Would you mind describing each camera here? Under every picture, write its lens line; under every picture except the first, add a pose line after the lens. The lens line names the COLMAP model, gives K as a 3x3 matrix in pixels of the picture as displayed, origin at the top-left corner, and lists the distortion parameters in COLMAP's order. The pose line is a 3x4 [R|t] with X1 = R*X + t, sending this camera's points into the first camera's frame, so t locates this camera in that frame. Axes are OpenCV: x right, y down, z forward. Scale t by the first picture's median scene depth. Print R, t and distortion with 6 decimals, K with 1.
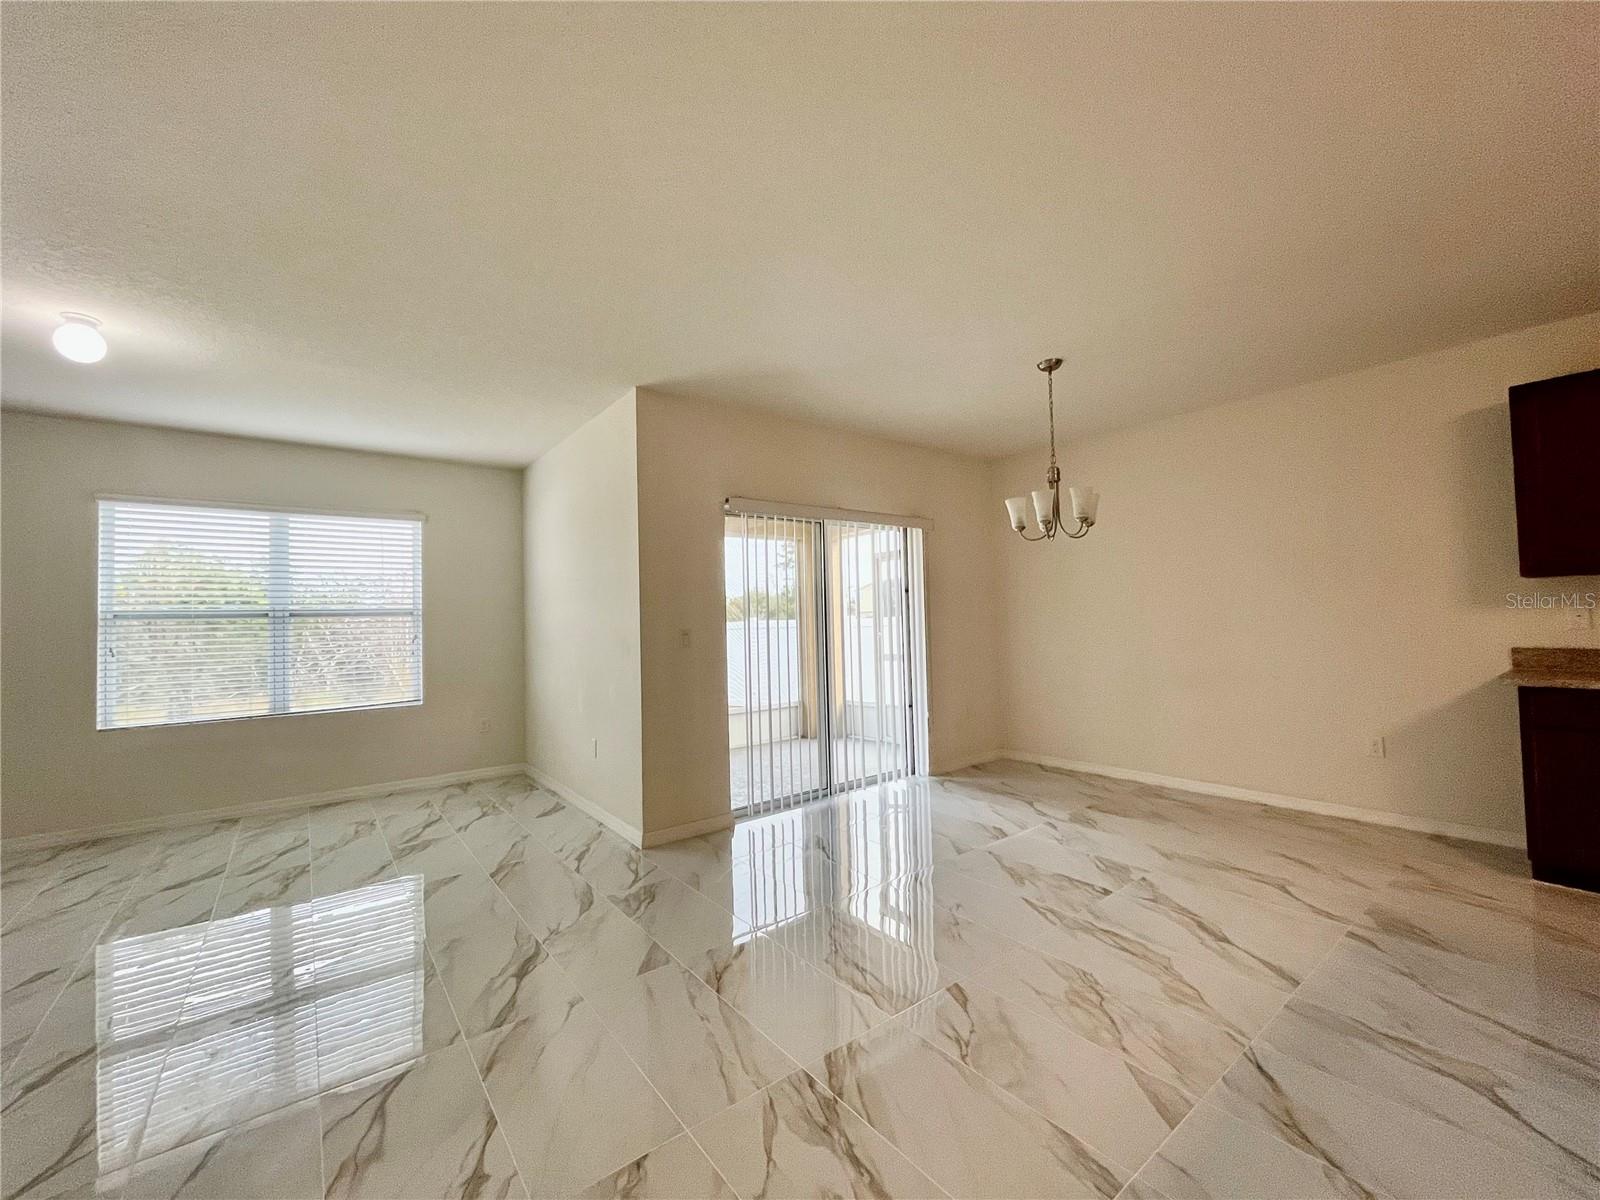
lens RADIAL K [[645.7, 0, 796.6], [0, 645.7, 601.0], [0, 0, 1]] dist [-0.001720, -0.000647]
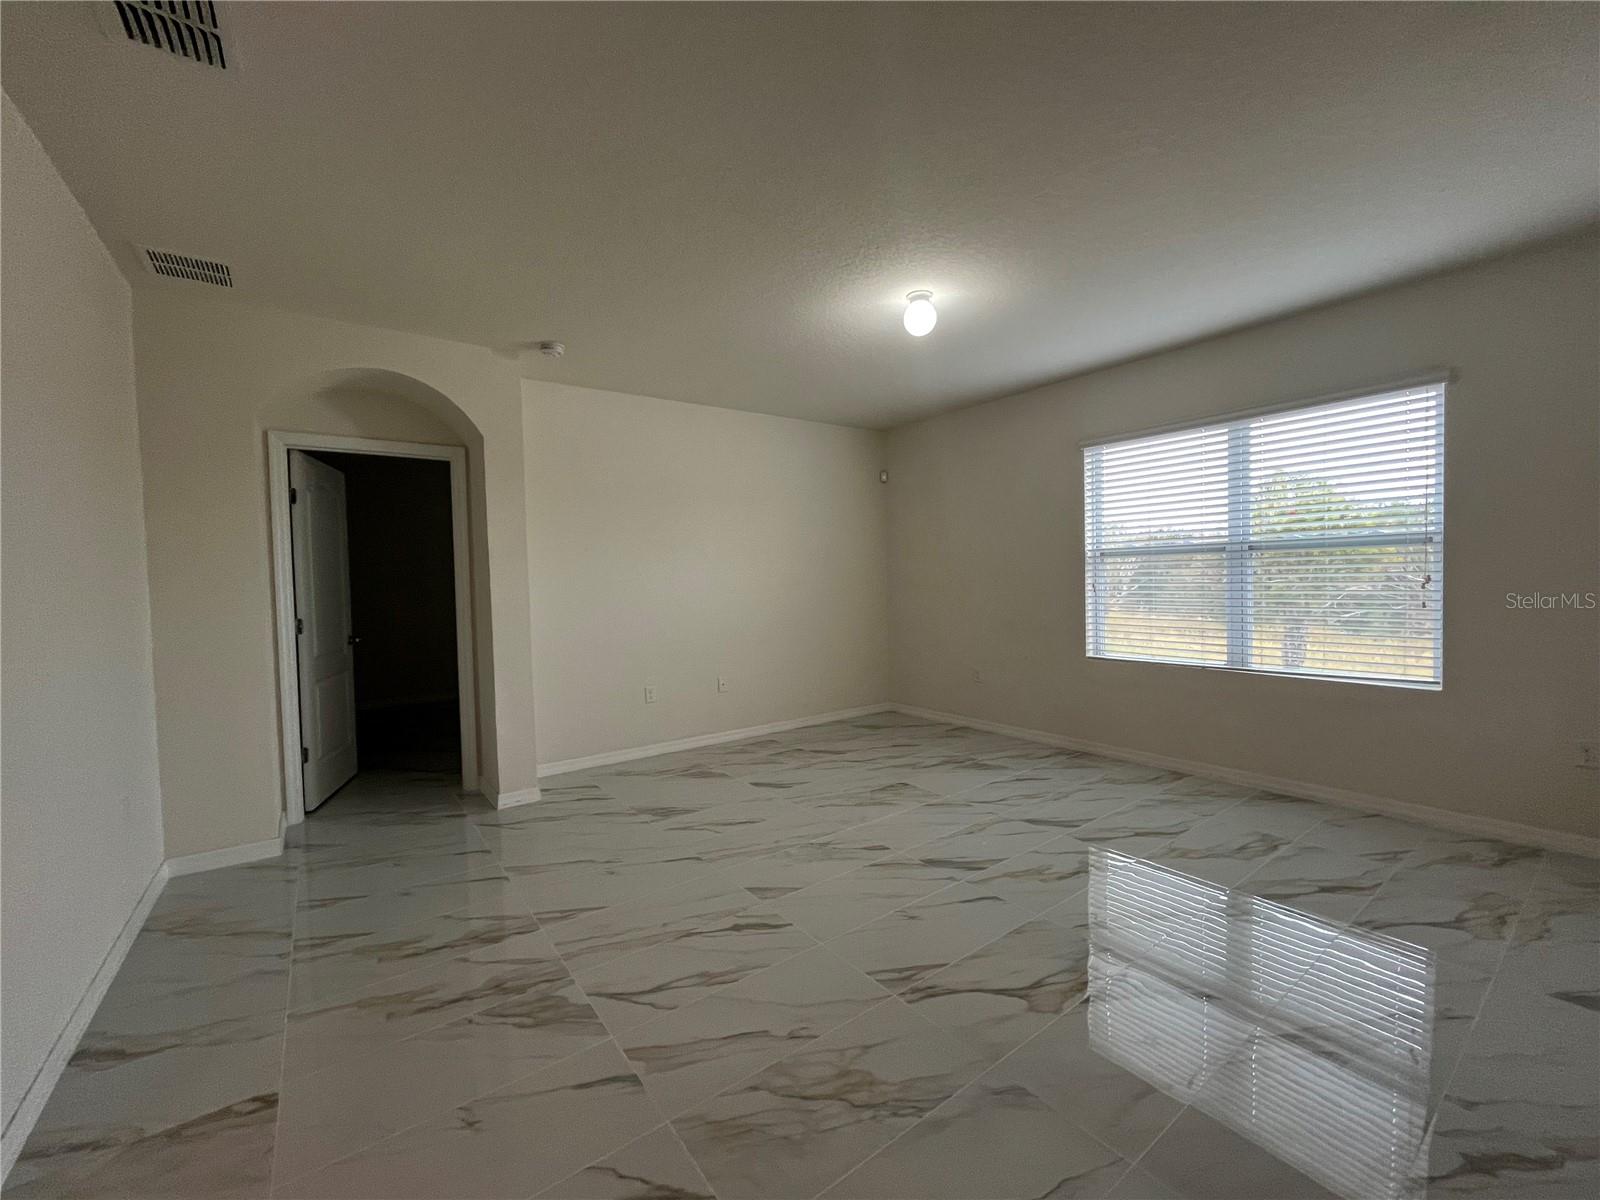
lens RADIAL K [[645.7, 0, 796.6], [0, 645.7, 601.0], [0, 0, 1]] dist [-0.001720, -0.000647]
pose [[-0.022660, 0.061304, -0.997862, 0.042985], [0.056139, 0.996621, 0.059953, 0.010099], [0.998166, -0.054661, -0.026025, 0.615753]]
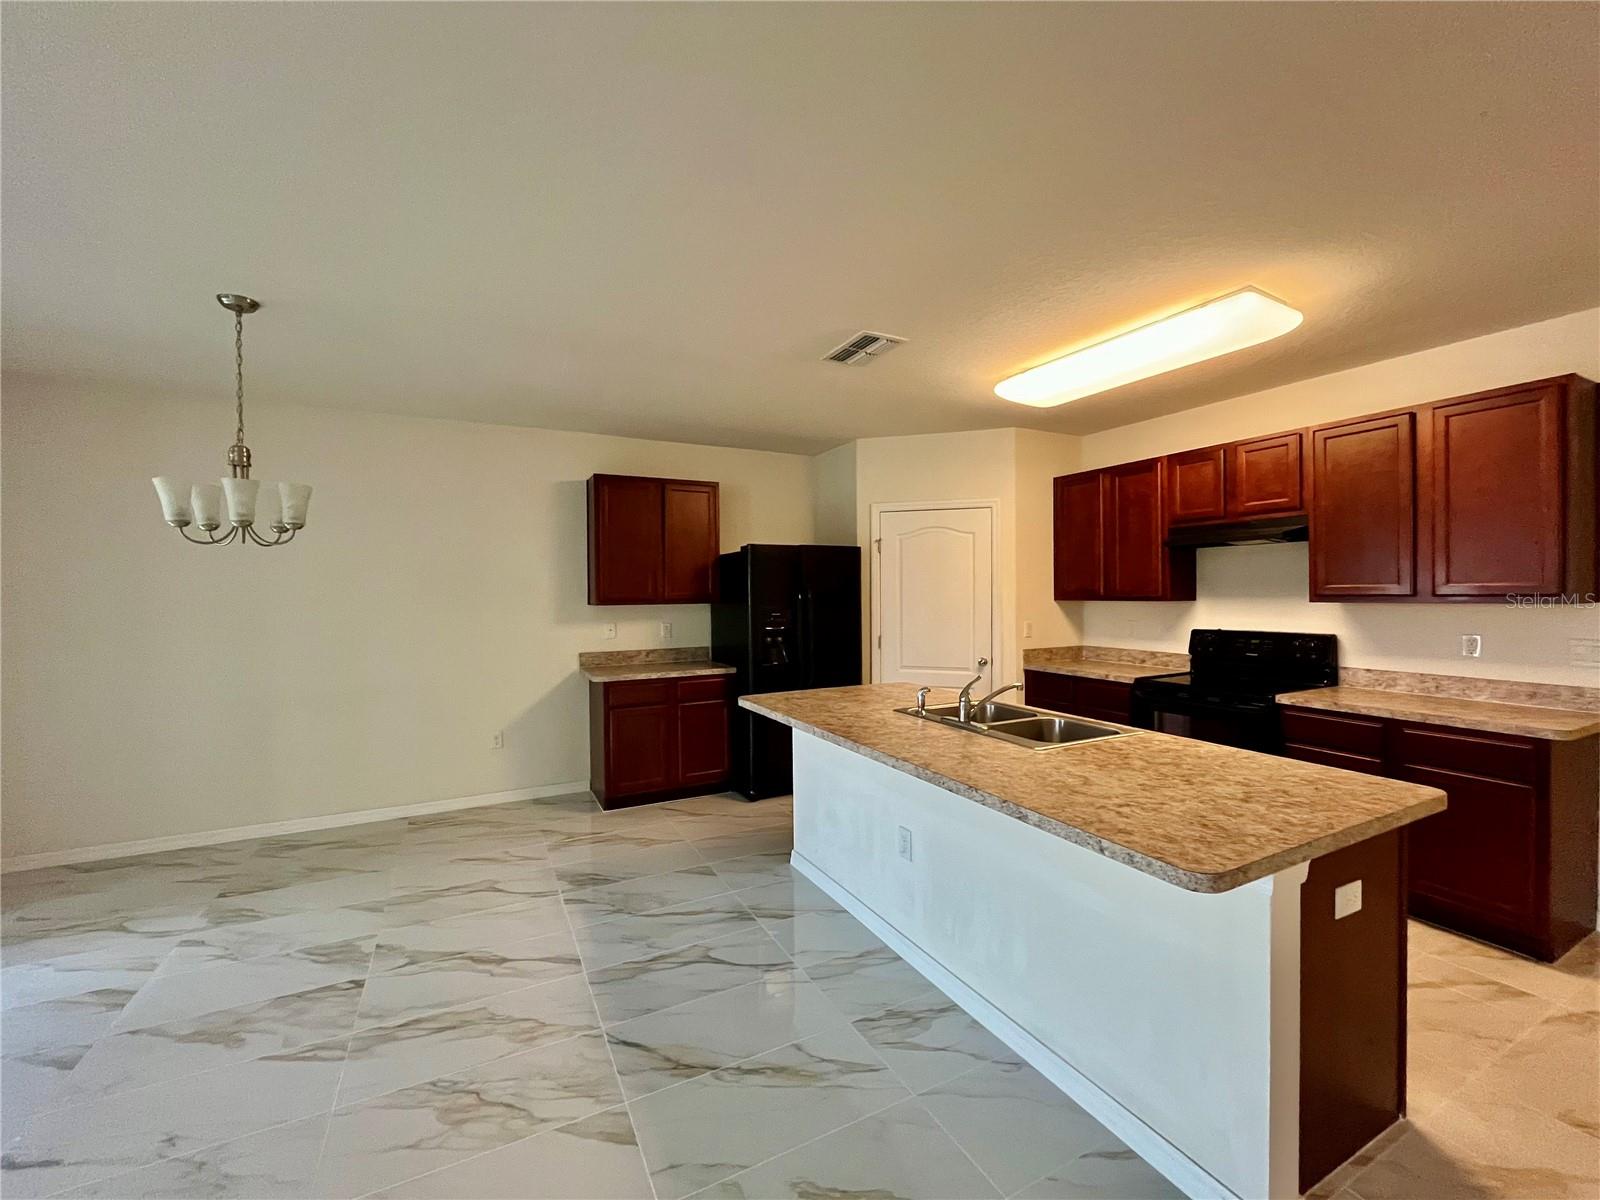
lens RADIAL K [[645.7, 0, 796.6], [0, 645.7, 601.0], [0, 0, 1]] dist [-0.001720, -0.000647]
pose [[0.183618, 0.009752, 0.982949, -0.200334], [-0.025312, 0.999666, -0.005189, -0.045196], [-0.982672, -0.023928, 0.183803, 0.249568]]
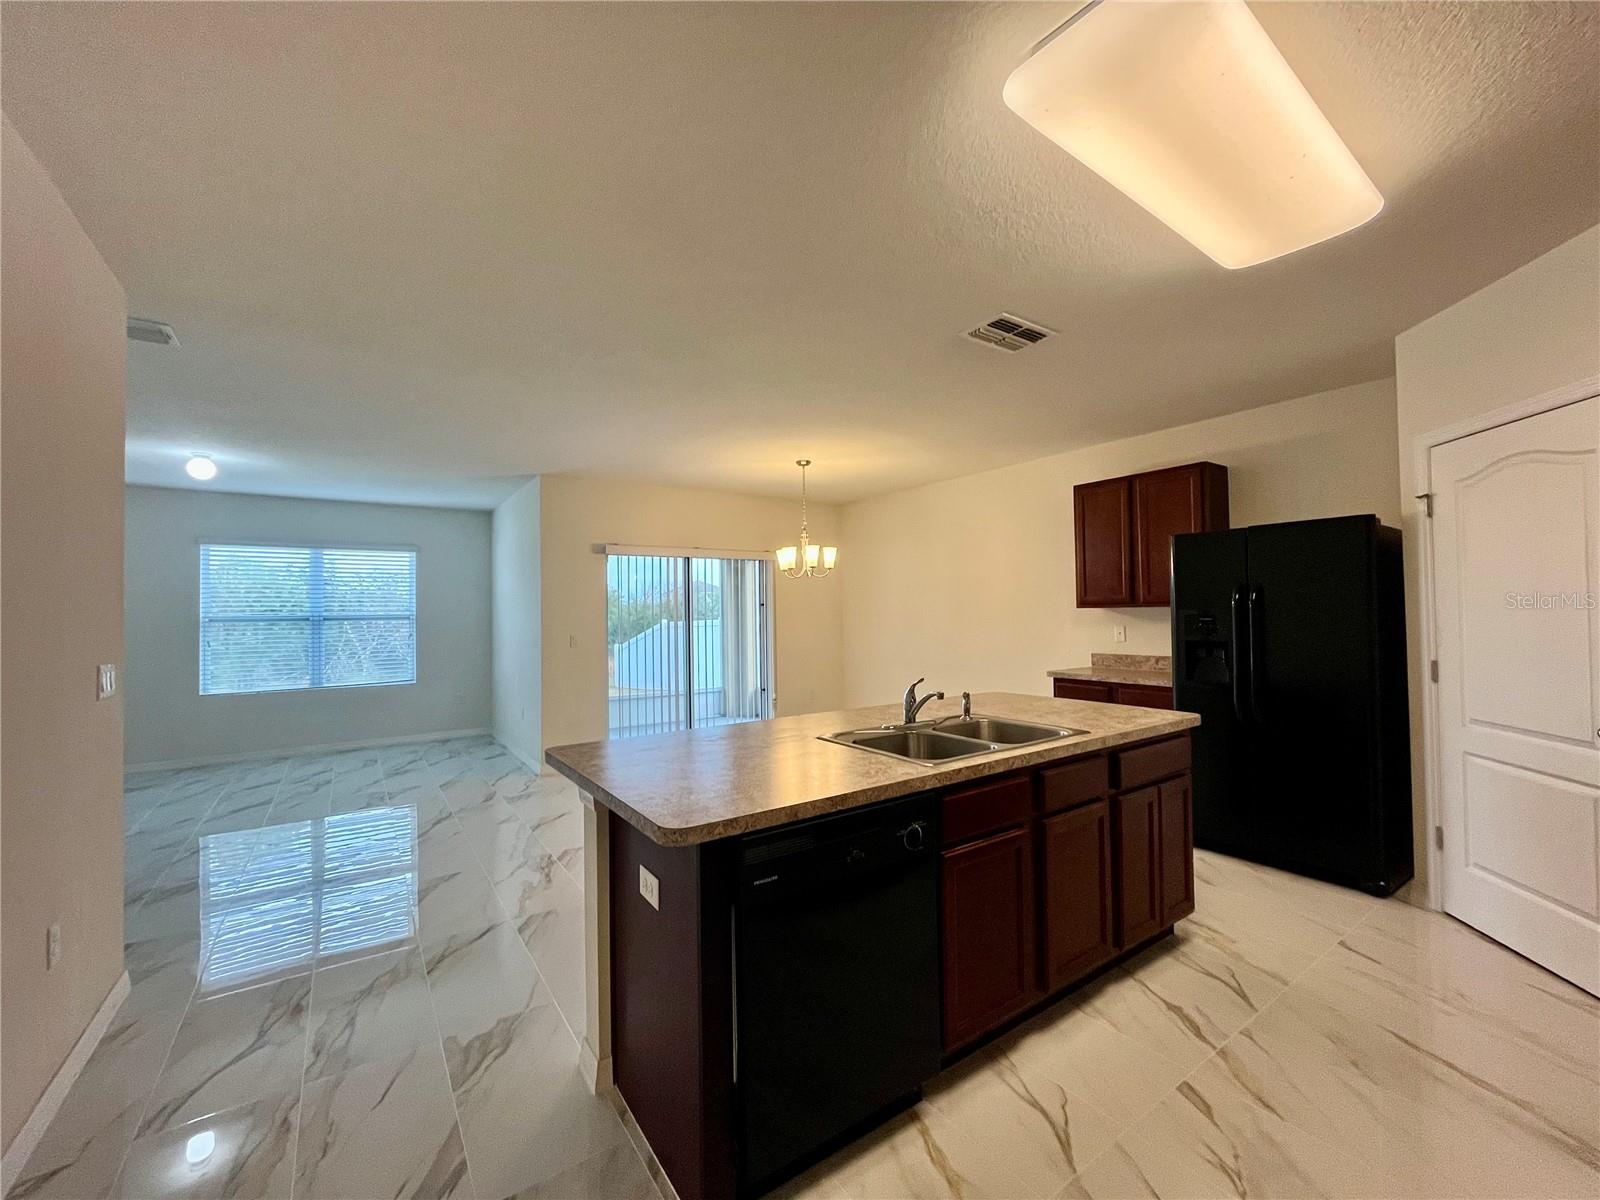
lens RADIAL K [[645.7, 0, 796.6], [0, 645.7, 601.0], [0, 0, 1]] dist [-0.001720, -0.000647]
pose [[0.998833, 0.008704, -0.047503, 0.459128], [-0.008189, 0.999906, 0.011021, -0.058672], [0.047595, -0.010619, 0.998810, -0.527775]]
